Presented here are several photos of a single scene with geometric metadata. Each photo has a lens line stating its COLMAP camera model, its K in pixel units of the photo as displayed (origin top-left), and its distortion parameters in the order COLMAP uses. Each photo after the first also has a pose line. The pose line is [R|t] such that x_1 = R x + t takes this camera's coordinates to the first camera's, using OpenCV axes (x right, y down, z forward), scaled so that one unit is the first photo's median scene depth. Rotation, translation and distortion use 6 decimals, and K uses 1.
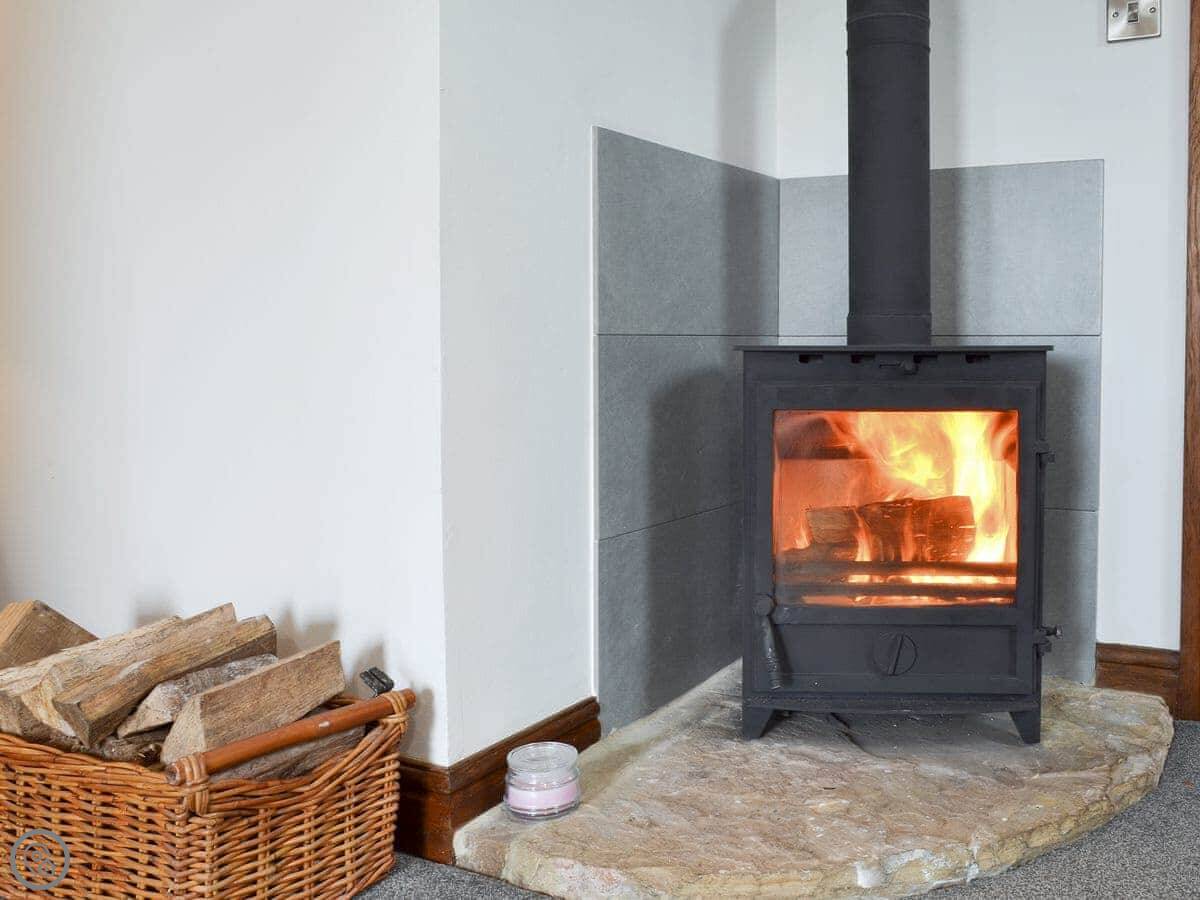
lens RADIAL K [[1115.0, 0, 600.0], [0, 1115.0, 450.0], [0, 0, 1]] dist [-0.107248, -0.001527]
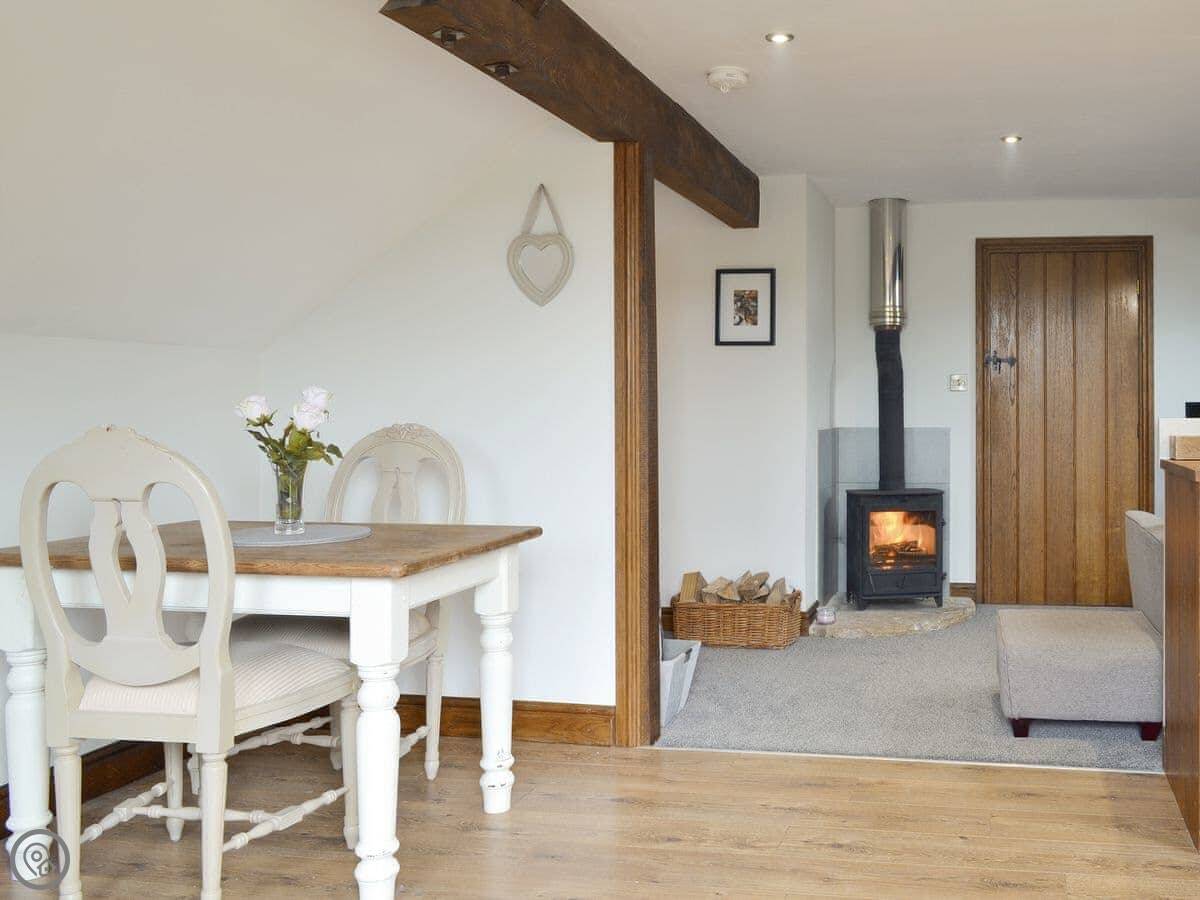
lens RADIAL K [[1173.5, 0, 600.0], [0, 1173.5, 450.0], [0, 0, 1]] dist [0.004460, -0.003915]
pose [[0.972851, -0.006298, 0.231345, -1.555611], [0.012041, 0.999653, -0.023421, -0.162529], [-0.231117, 0.025571, 0.972590, -2.466238]]
